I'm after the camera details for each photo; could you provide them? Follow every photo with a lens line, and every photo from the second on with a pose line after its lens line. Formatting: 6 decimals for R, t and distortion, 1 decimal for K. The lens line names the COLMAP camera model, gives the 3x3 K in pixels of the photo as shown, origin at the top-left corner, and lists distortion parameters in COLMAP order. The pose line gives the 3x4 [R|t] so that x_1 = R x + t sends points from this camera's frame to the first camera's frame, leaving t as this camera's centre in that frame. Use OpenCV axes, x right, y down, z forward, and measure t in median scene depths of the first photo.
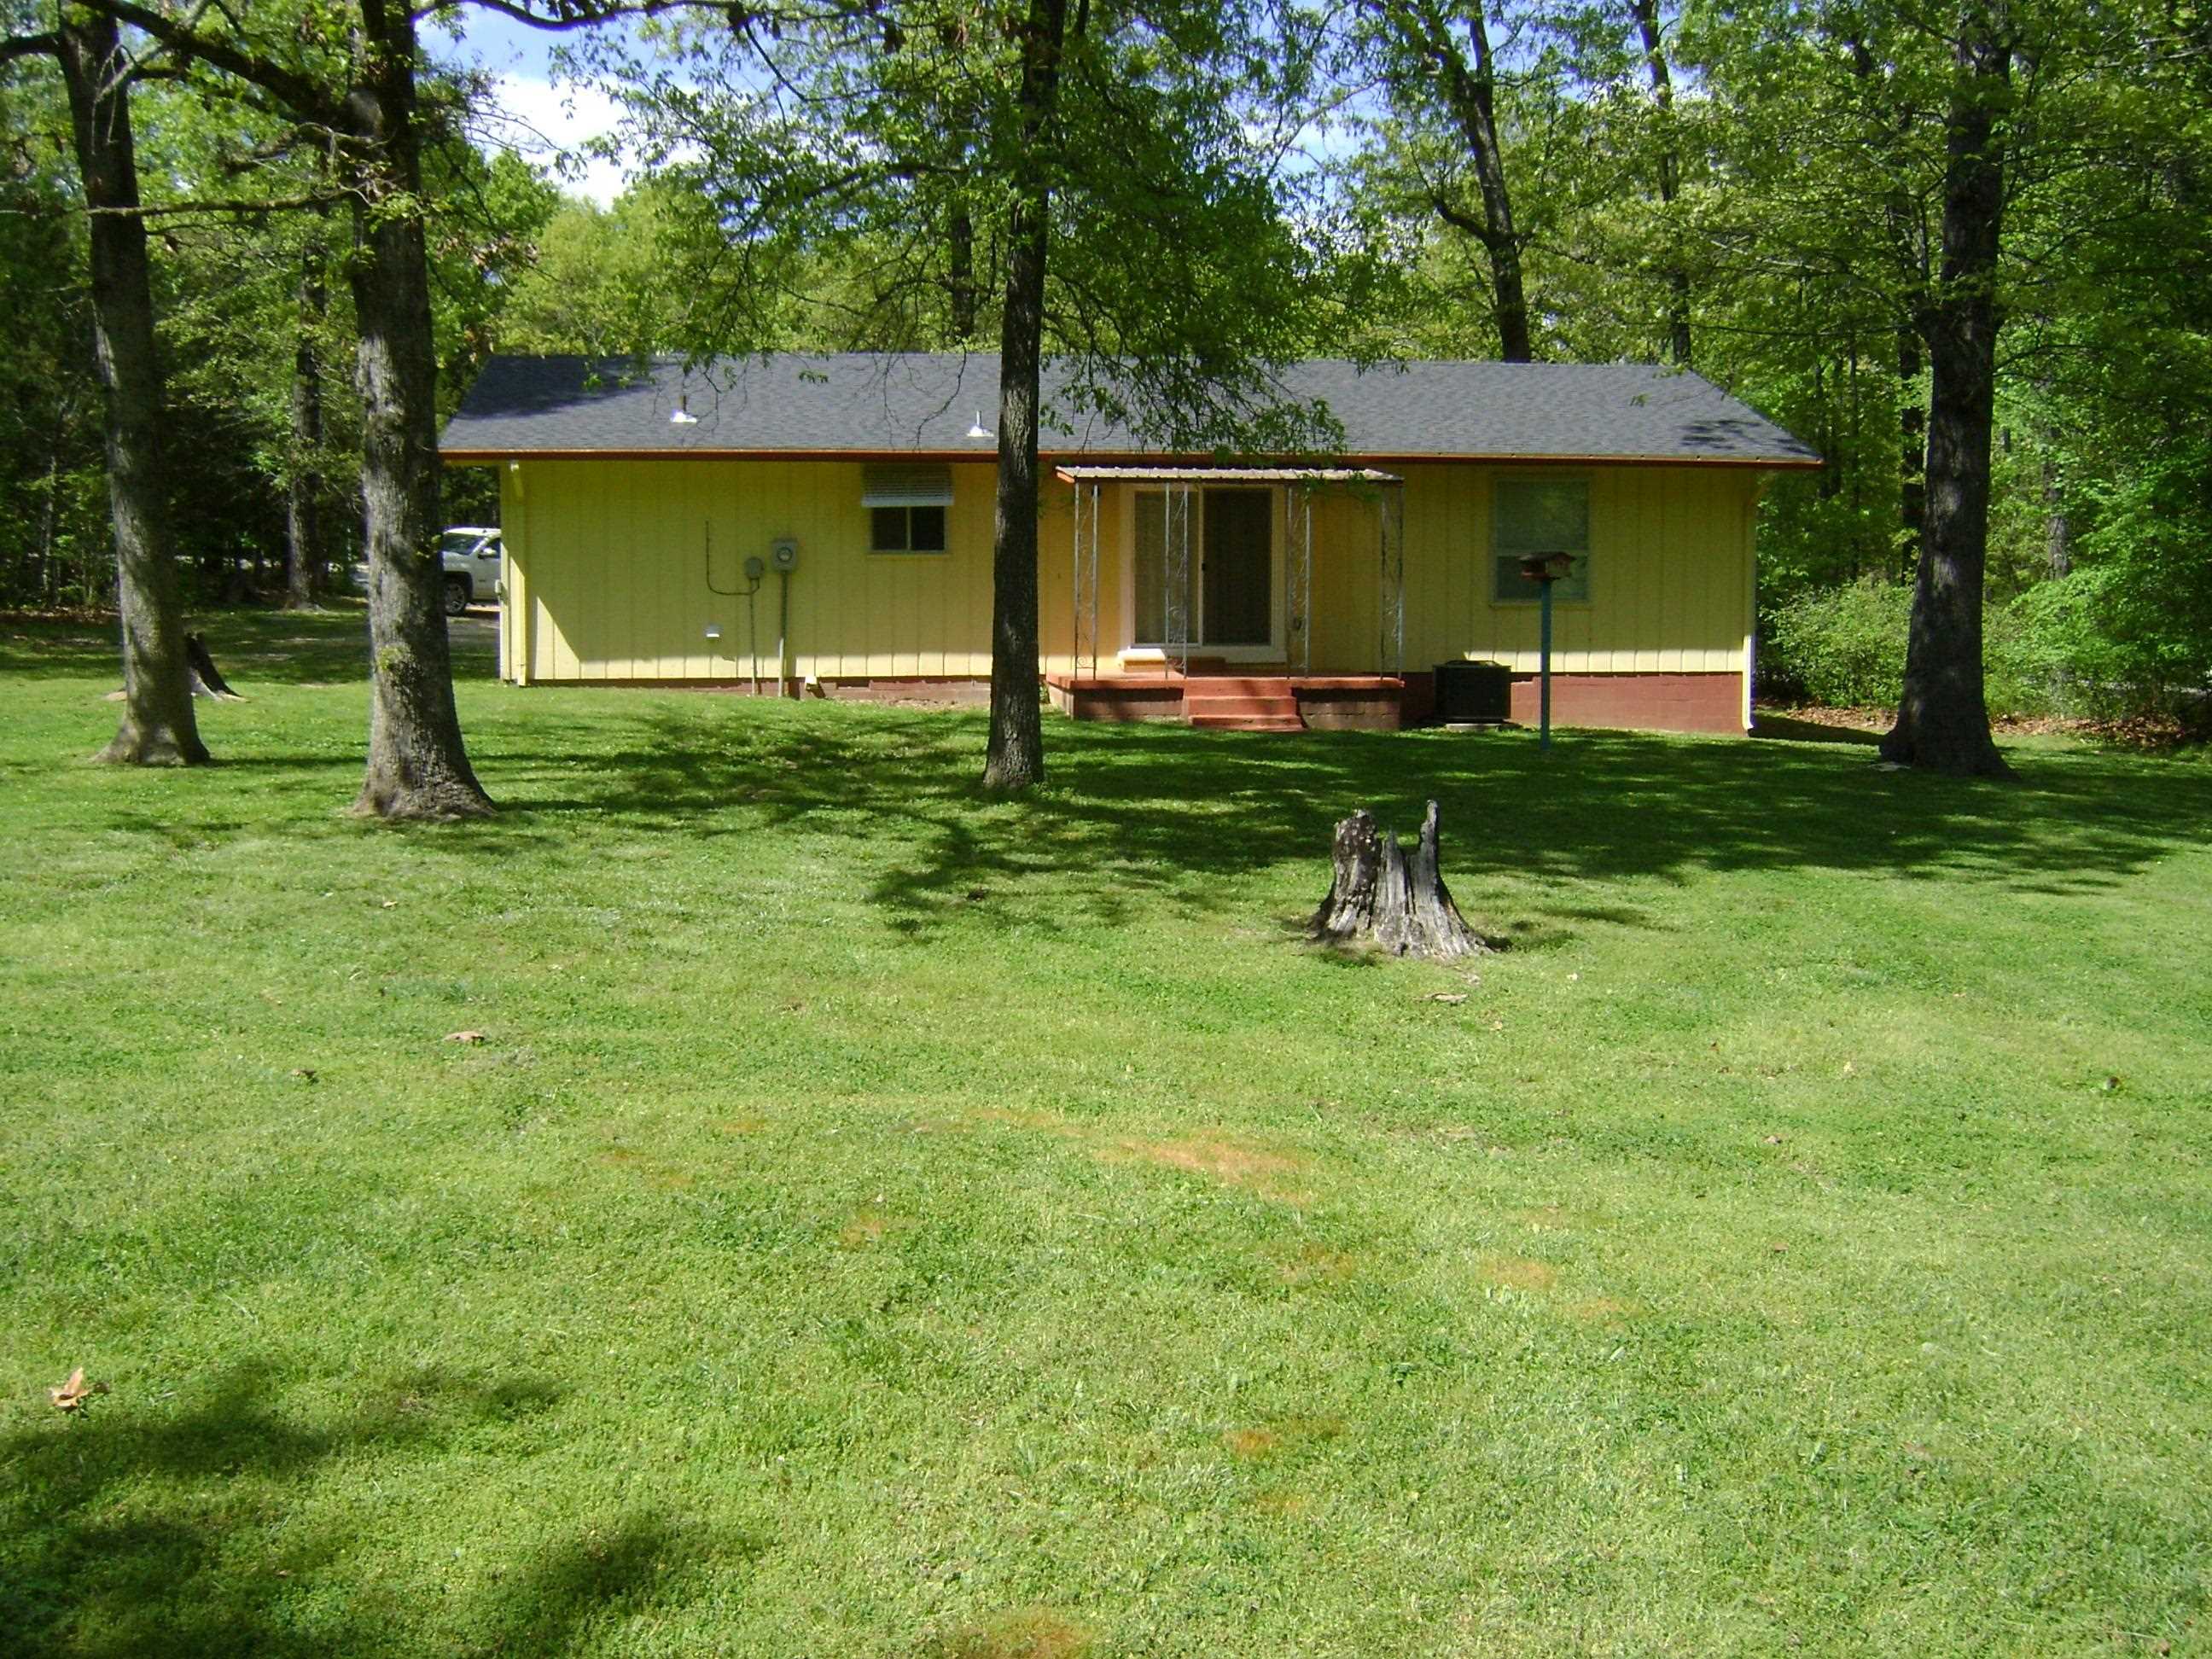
lens RADIAL K [[2313.0, 0, 1106.0], [0, 2313.0, 829.5], [0, 0, 1]] dist [-0.151124, 0.117449]
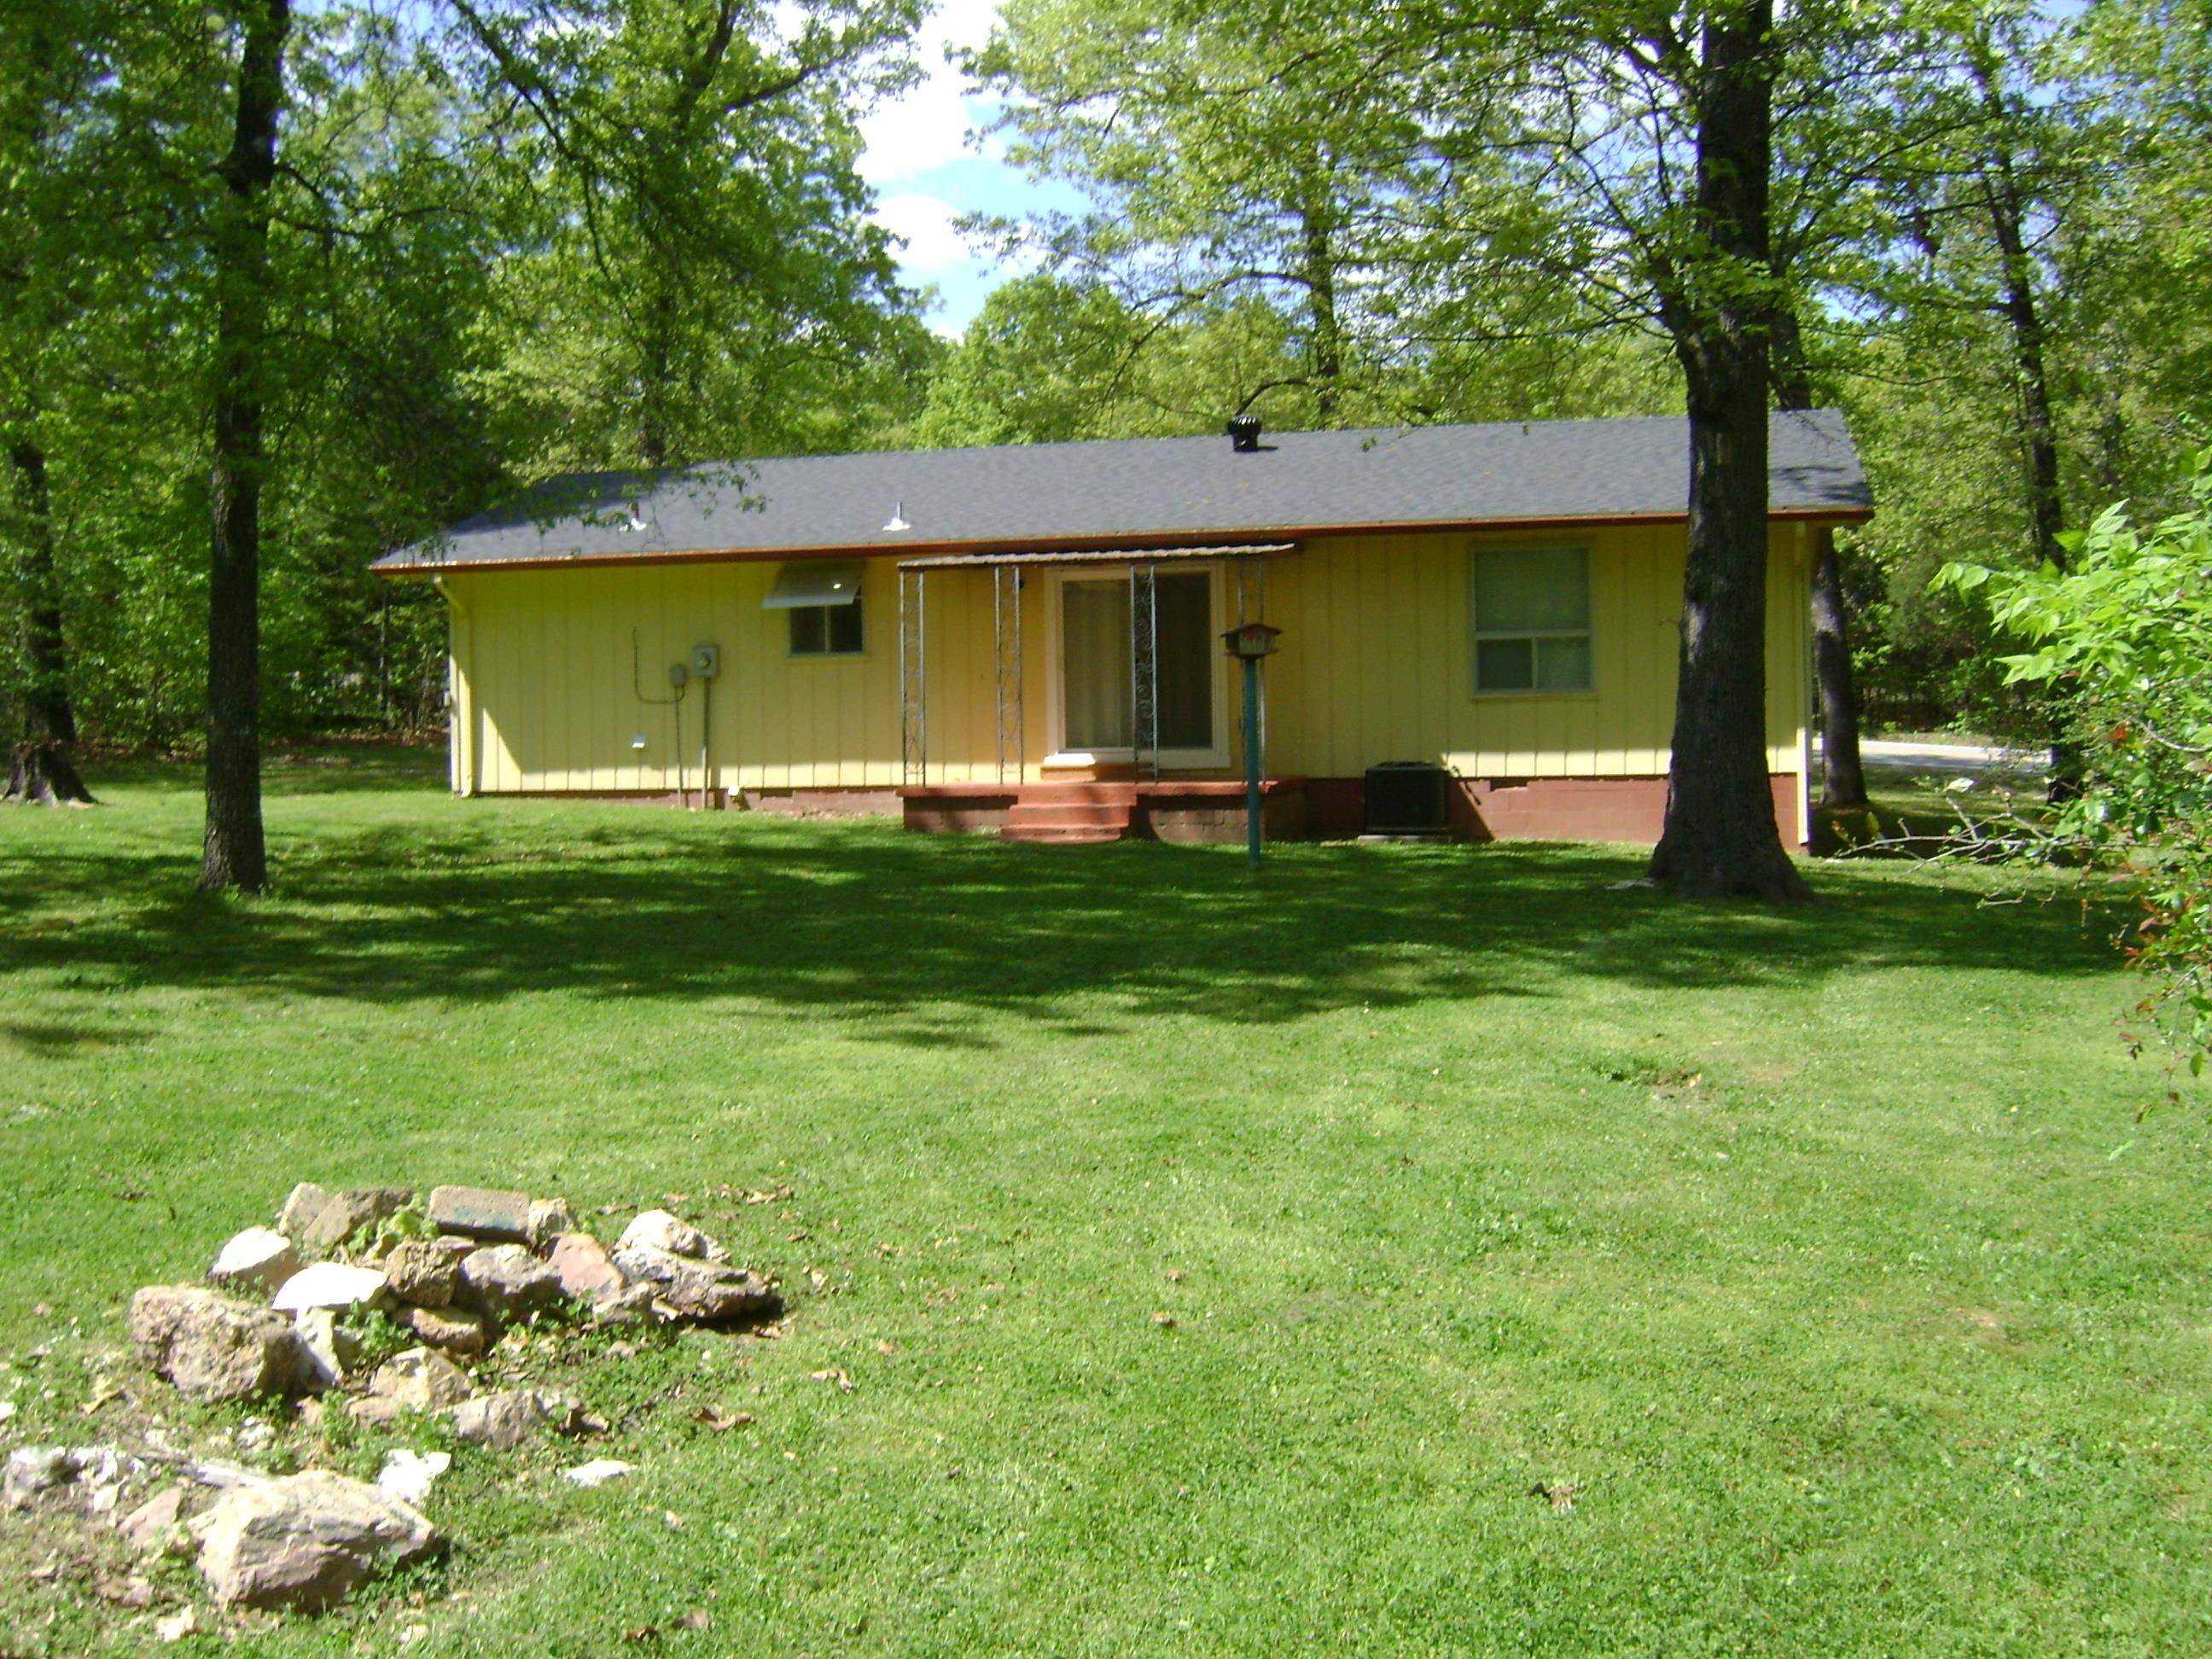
lens RADIAL K [[2313.0, 0, 1106.0], [0, 2313.0, 829.5], [0, 0, 1]] dist [-0.151124, 0.117449]
pose [[0.927654, 0.001767, -0.373437, 0.370348], [-0.017056, 0.999146, -0.037639, -0.015569], [0.373052, 0.041286, 0.926891, 0.175123]]
